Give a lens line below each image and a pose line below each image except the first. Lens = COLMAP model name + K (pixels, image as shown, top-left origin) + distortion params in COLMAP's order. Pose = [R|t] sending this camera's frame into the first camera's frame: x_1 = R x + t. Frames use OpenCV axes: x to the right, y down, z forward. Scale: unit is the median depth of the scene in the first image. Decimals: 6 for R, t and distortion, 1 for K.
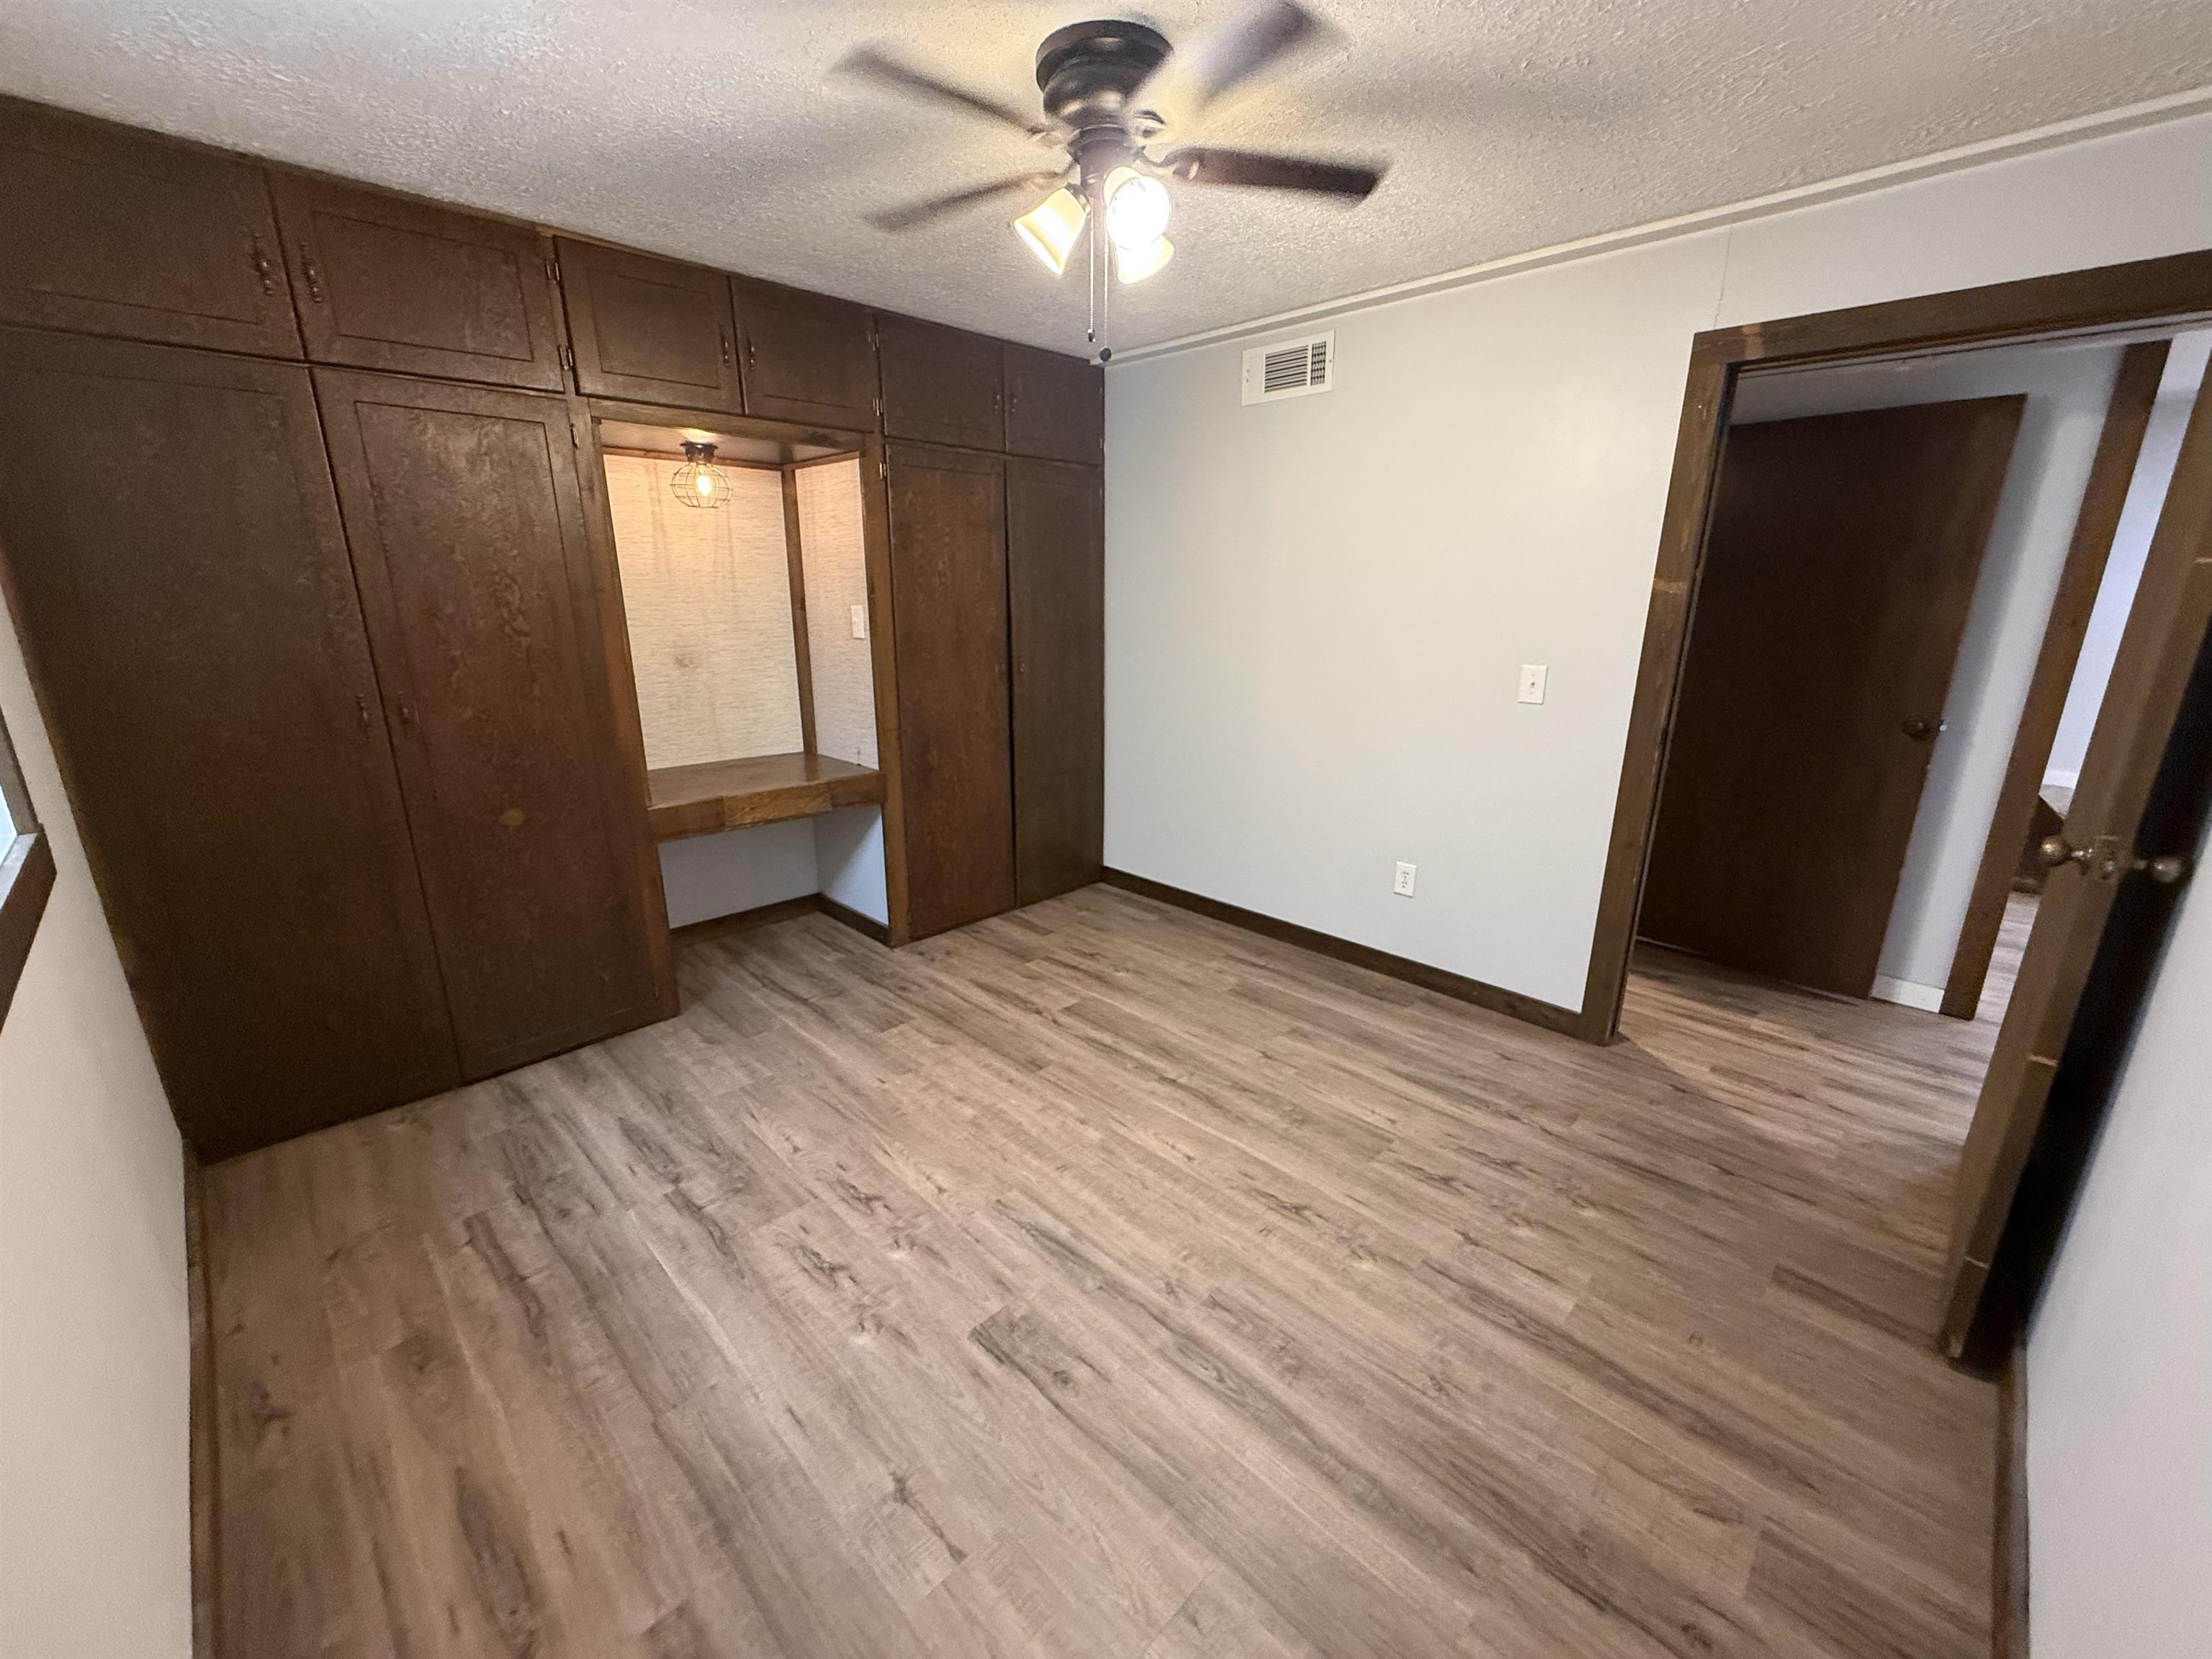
lens RADIAL K [[886.1, 0, 1102.5], [0, 886.1, 829.5], [0, 0, 1]] dist [0.000982, 0.000194]
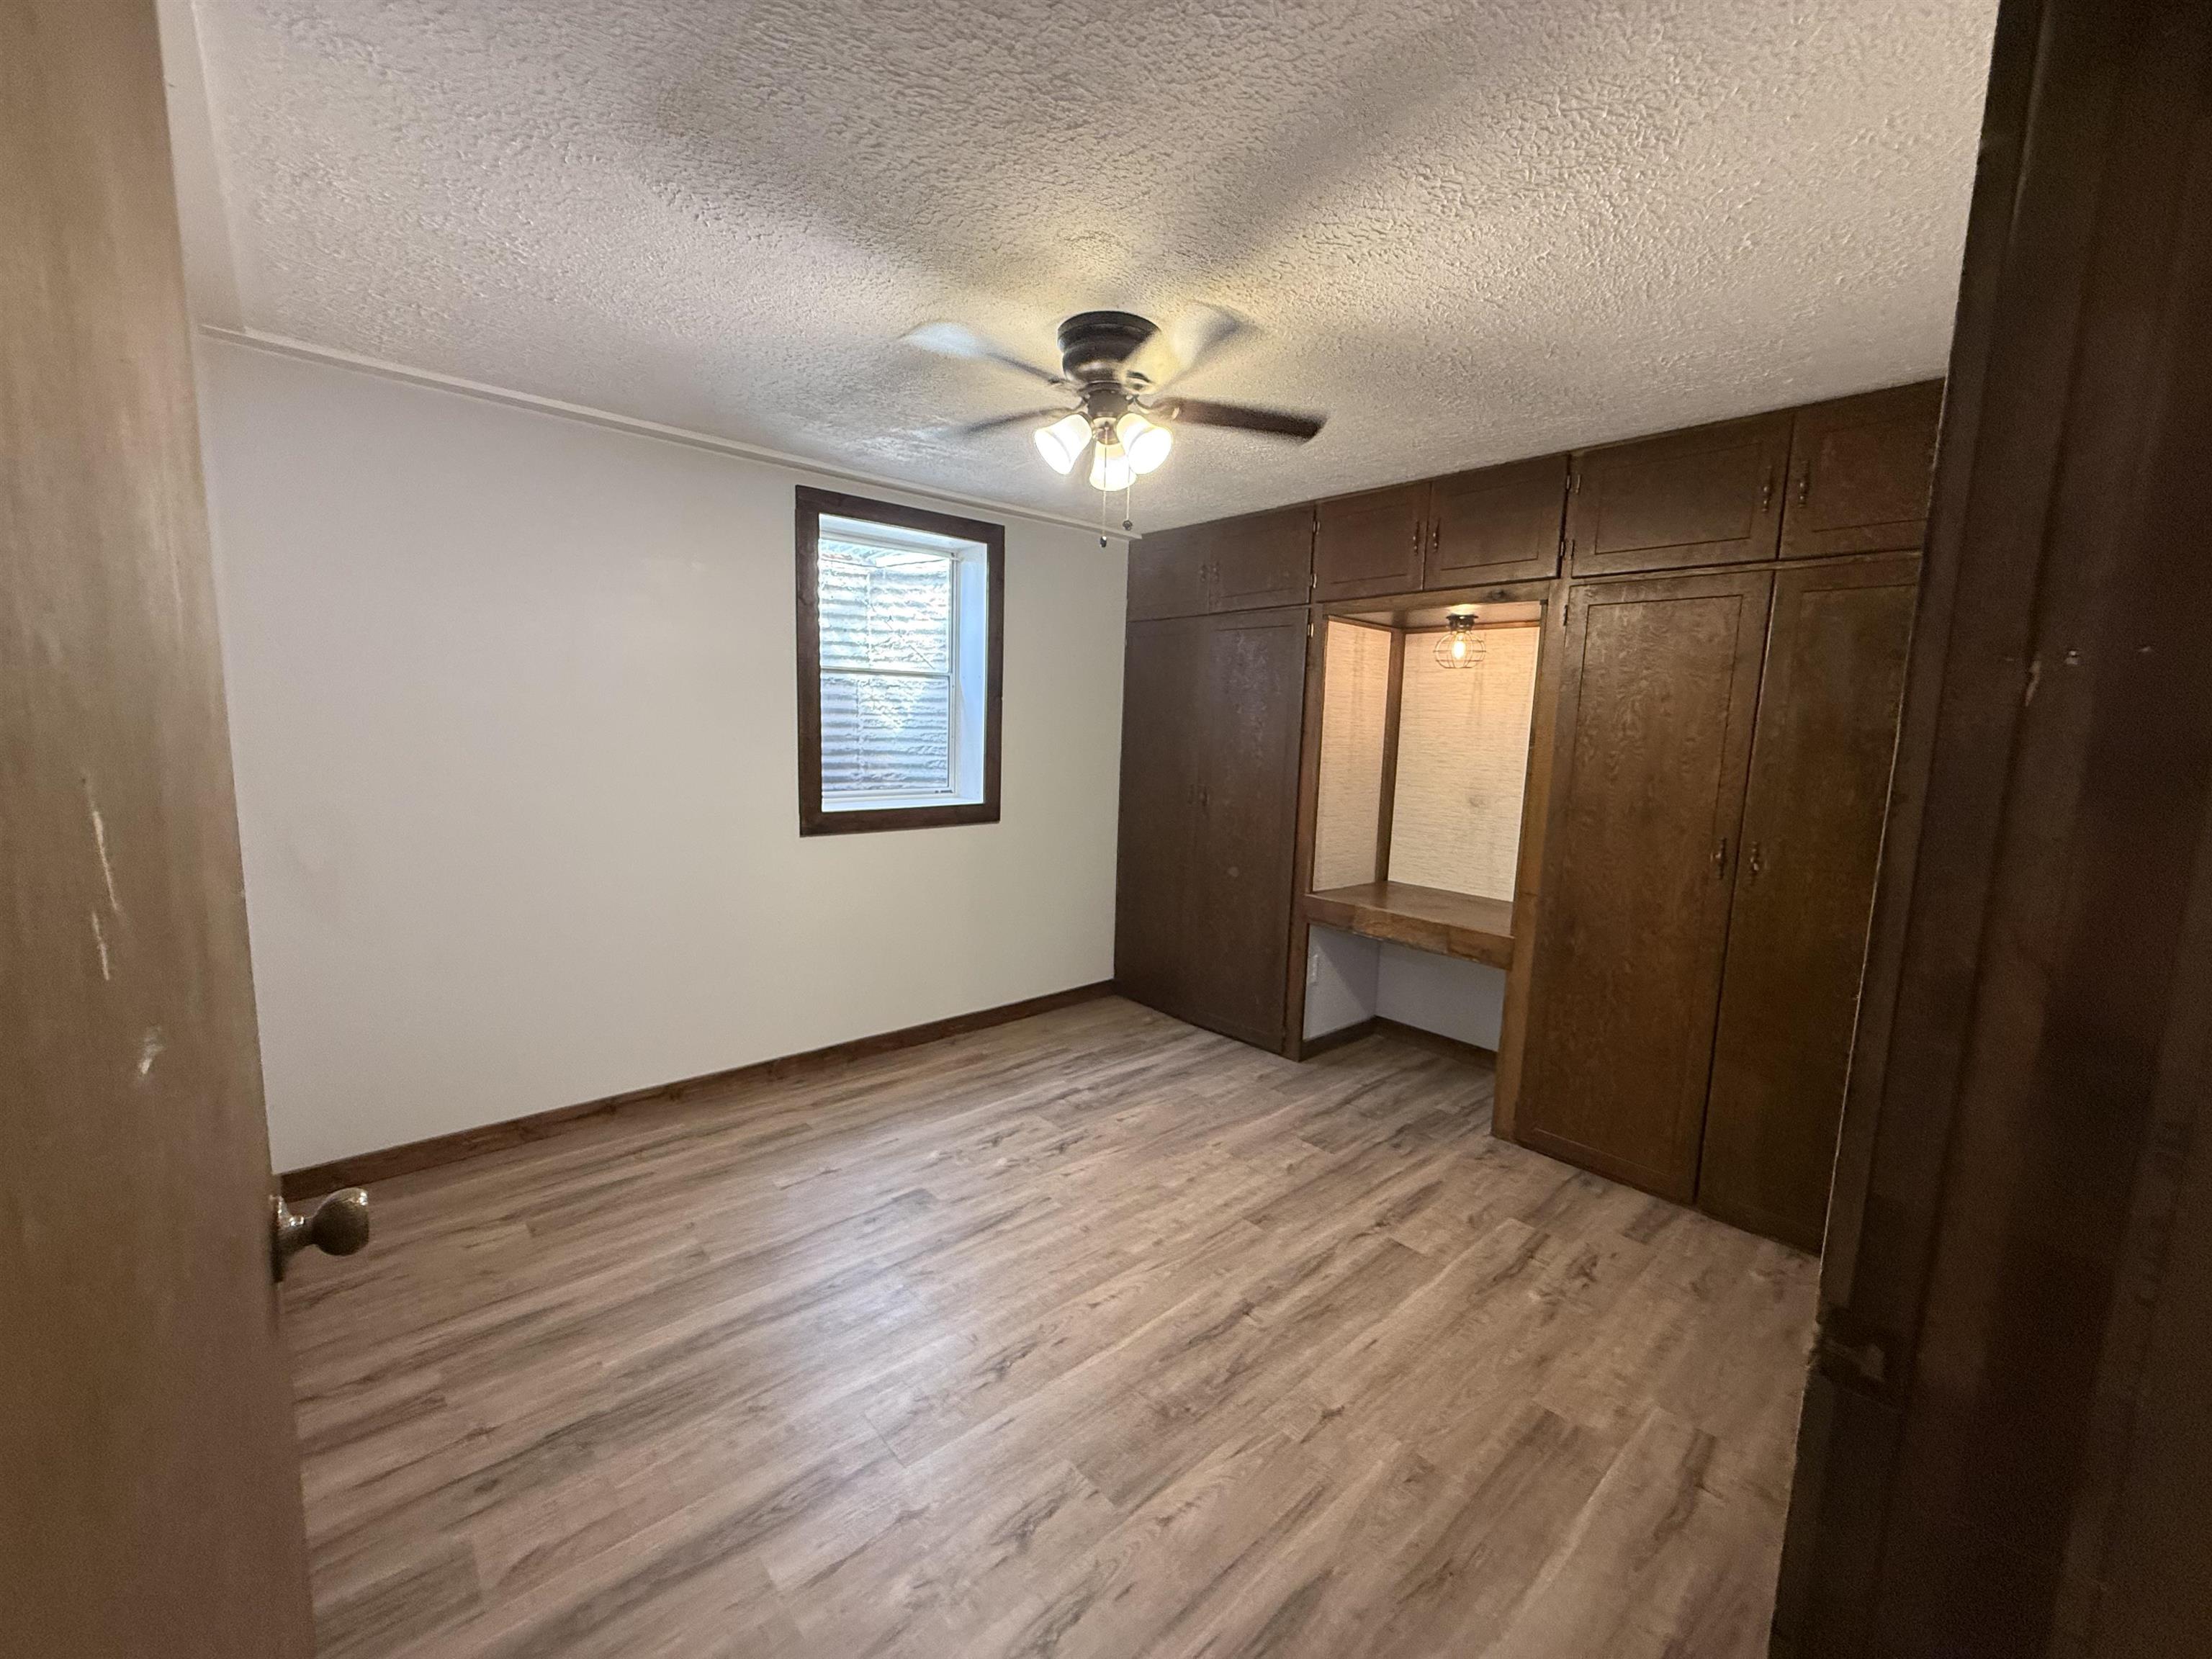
lens RADIAL K [[886.1, 0, 1102.5], [0, 886.1, 829.5], [0, 0, 1]] dist [0.000982, 0.000194]
pose [[-0.060175, 0.114422, -0.991608, 0.866306], [-0.297661, 0.946154, 0.127240, -0.208040], [0.952773, 0.302820, -0.022876, 0.772715]]
